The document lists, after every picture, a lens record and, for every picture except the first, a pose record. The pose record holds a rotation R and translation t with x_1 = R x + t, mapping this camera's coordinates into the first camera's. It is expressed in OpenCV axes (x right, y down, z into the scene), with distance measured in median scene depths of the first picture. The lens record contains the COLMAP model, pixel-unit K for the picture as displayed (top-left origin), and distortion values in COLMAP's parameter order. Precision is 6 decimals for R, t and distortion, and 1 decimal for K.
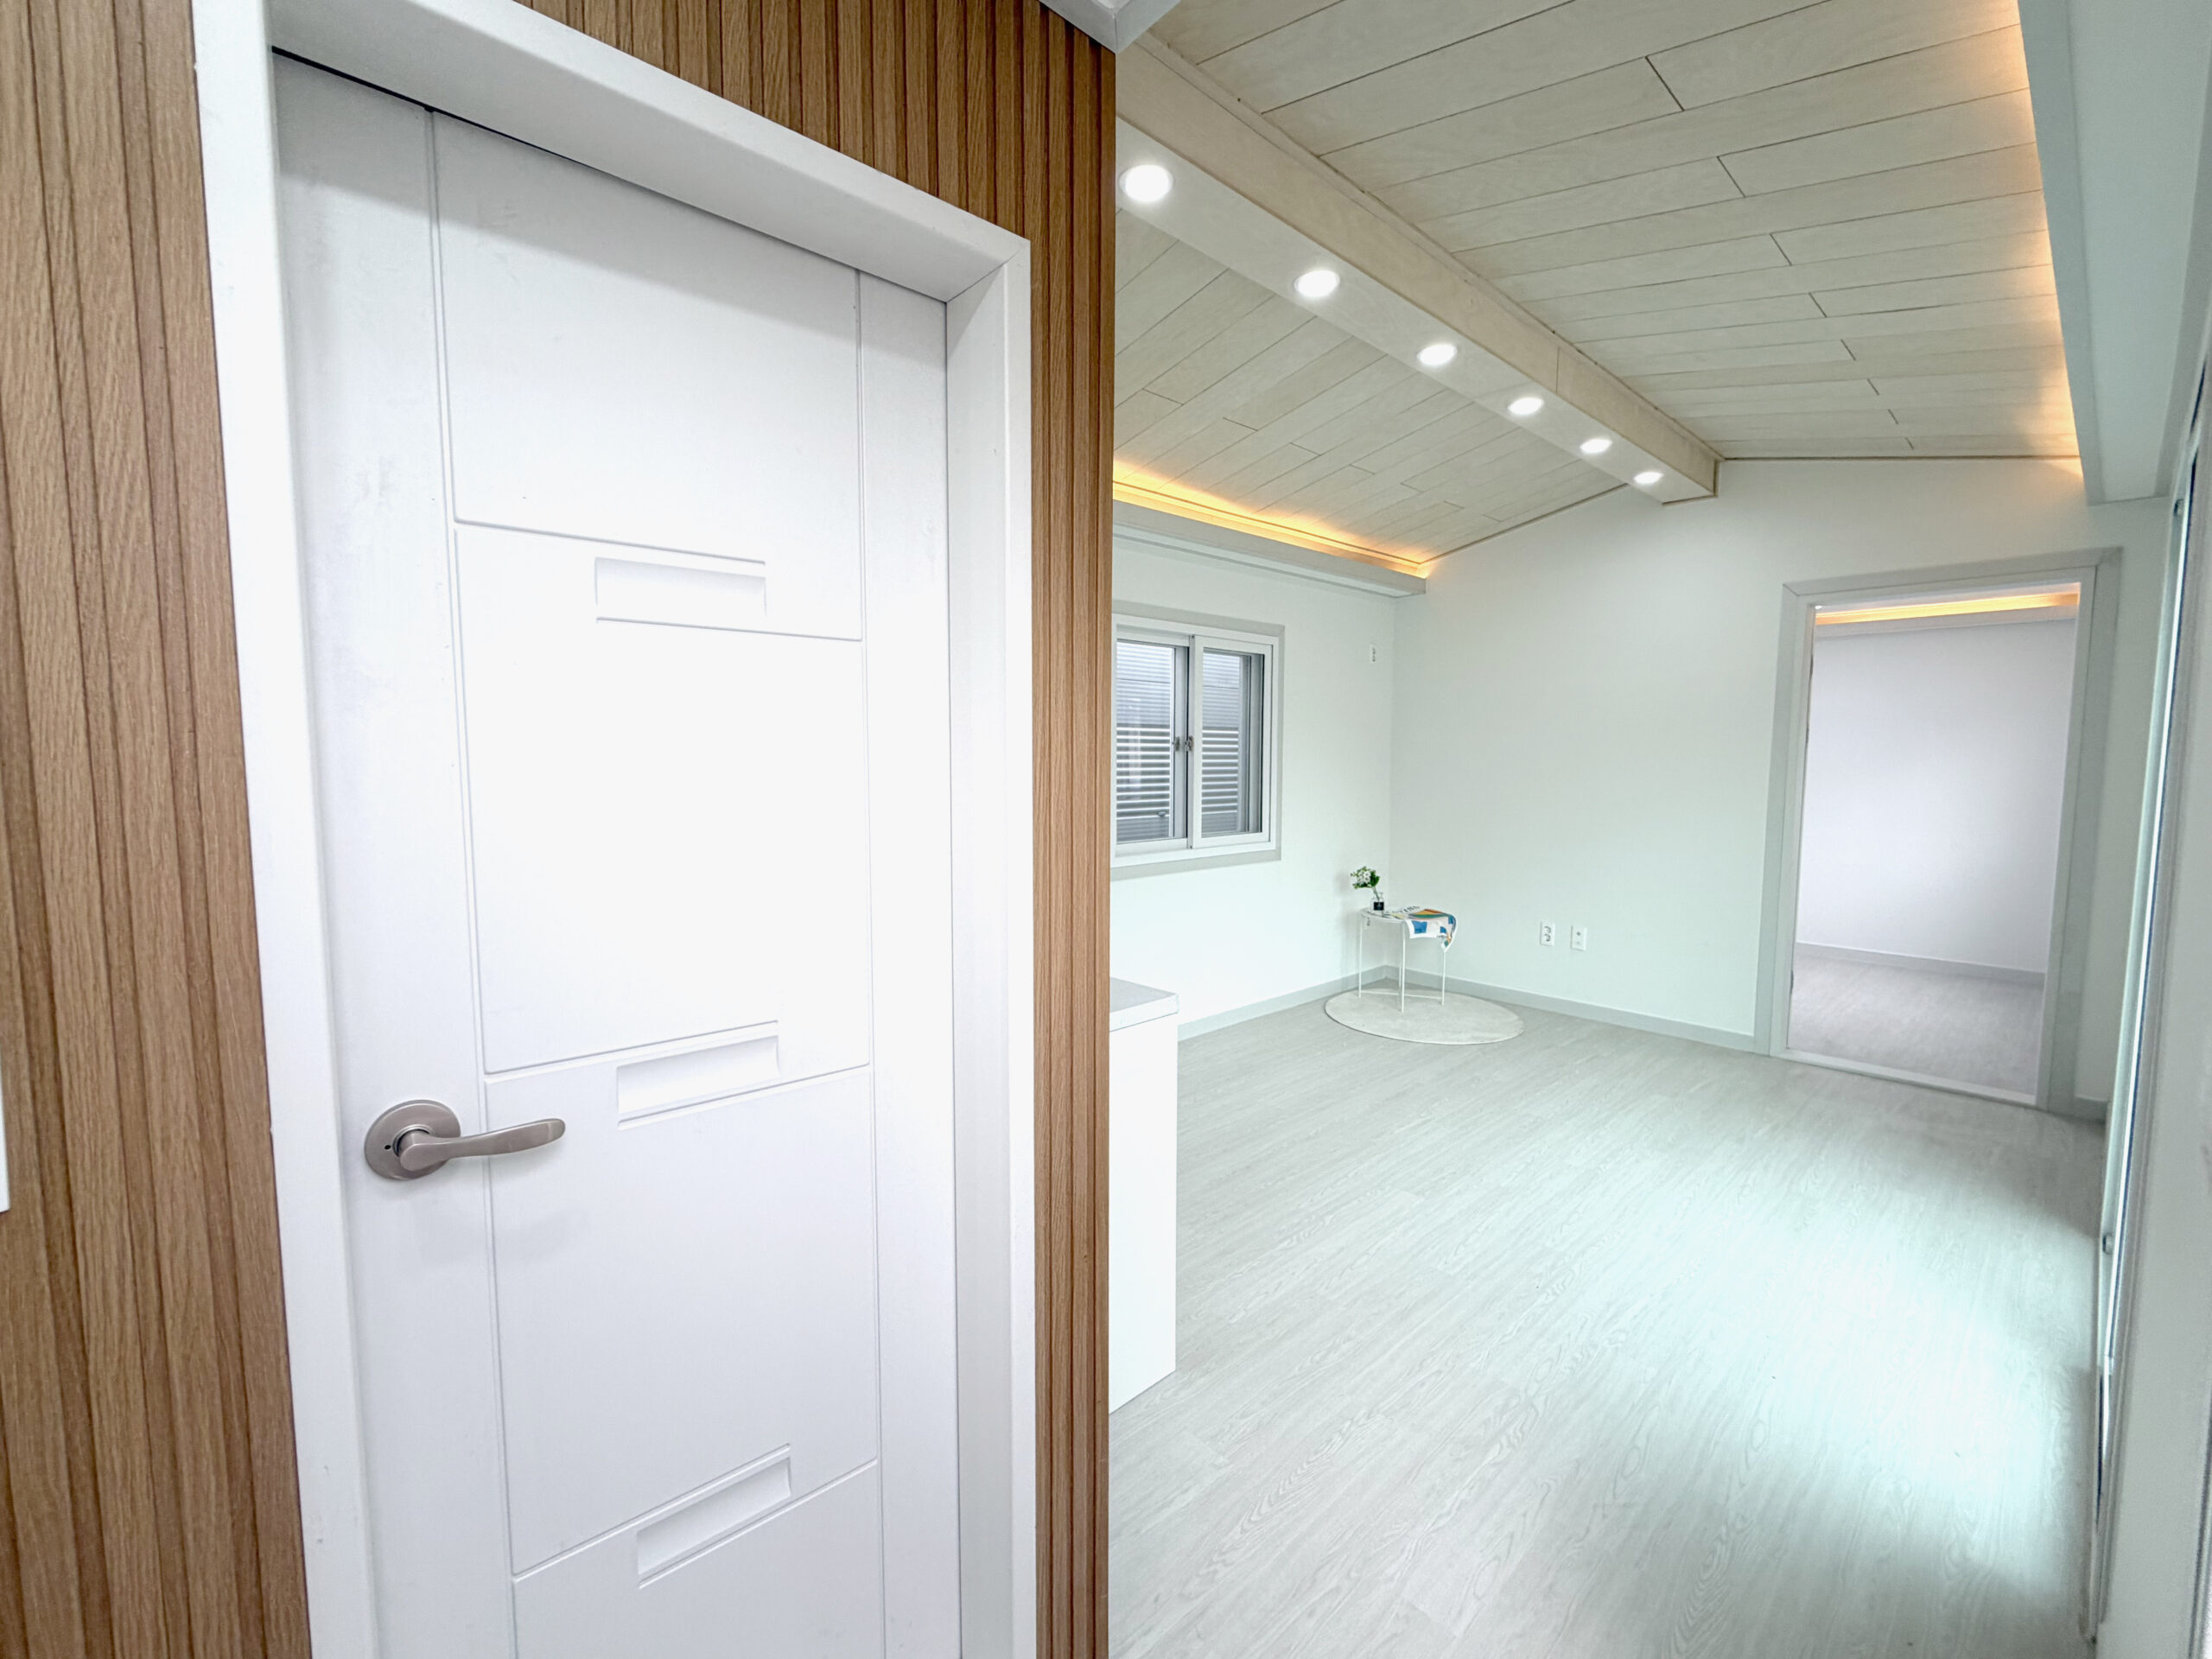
lens RADIAL K [[903.5, 0, 1114.7], [0, 903.5, 826.2], [0, 0, 1]] dist [-0.002768, 0.000312]
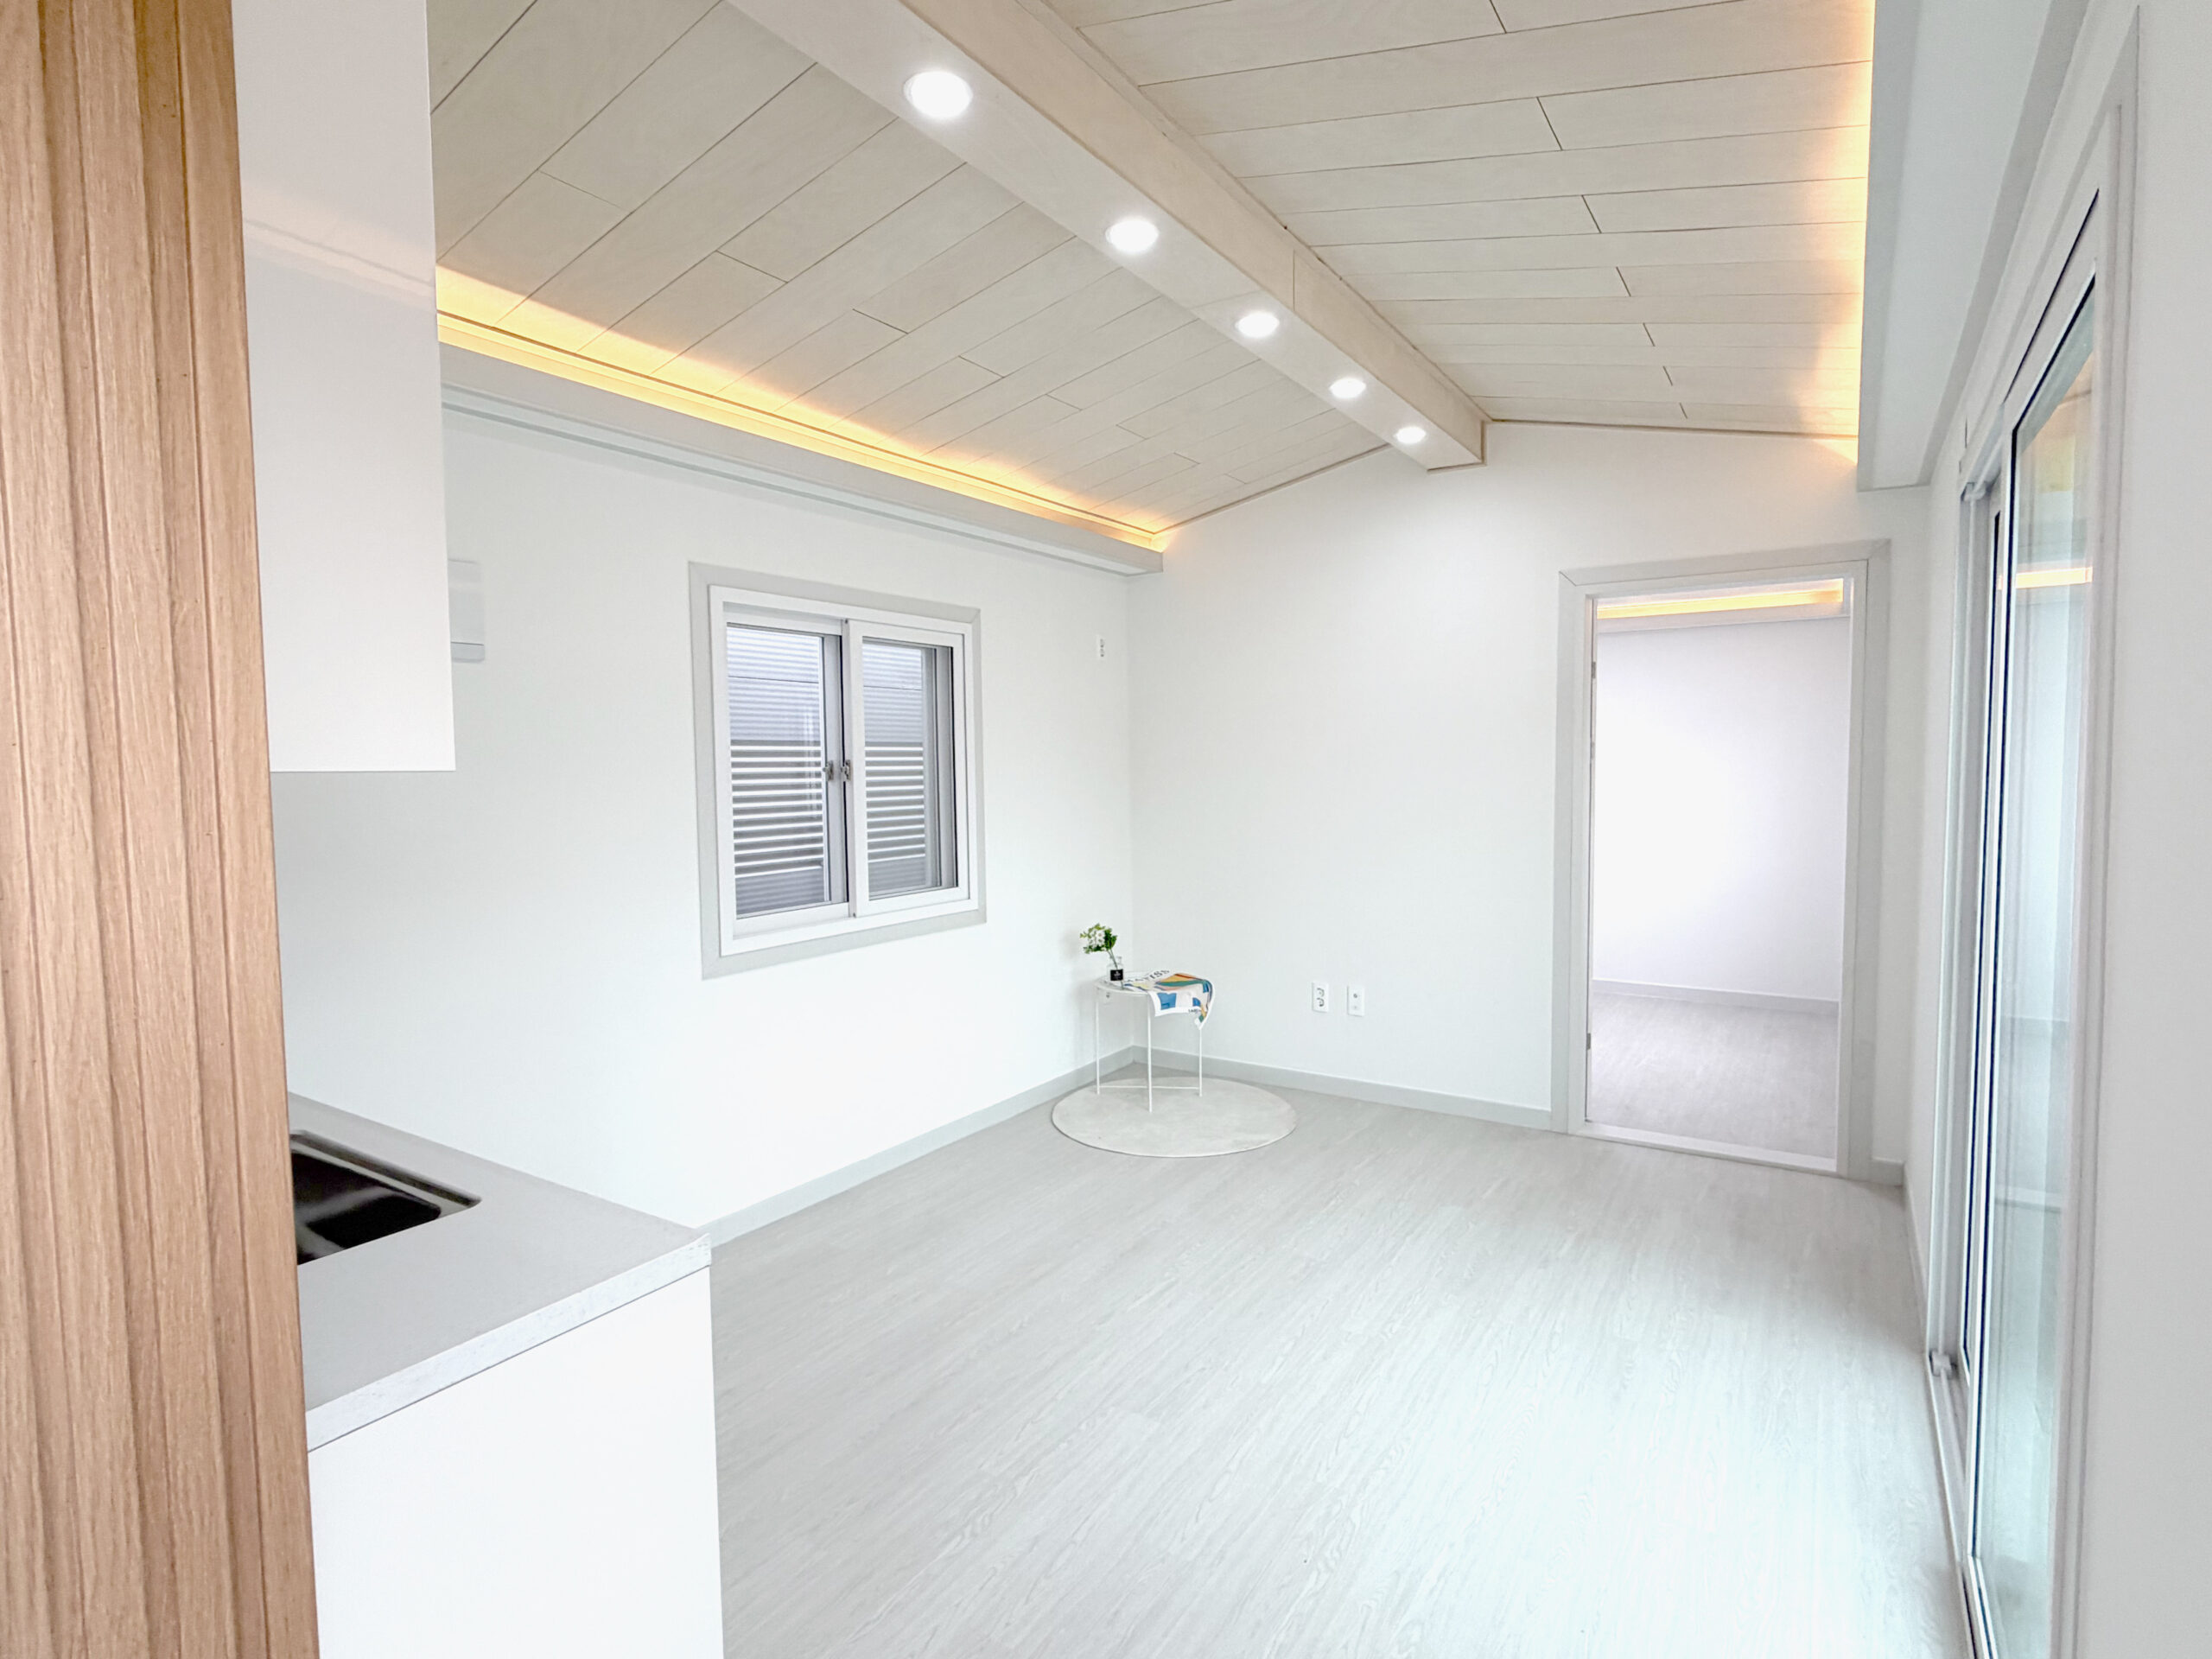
lens RADIAL K [[1129.3, 0, 1105.7], [0, 1129.3, 834.8], [0, 0, 1]] dist [0.002562, -0.001558]
pose [[0.967491, -0.029885, 0.251132, 0.068409], [0.034635, 0.999295, -0.014516, -0.025460], [-0.250521, 0.022742, 0.967844, 0.105808]]
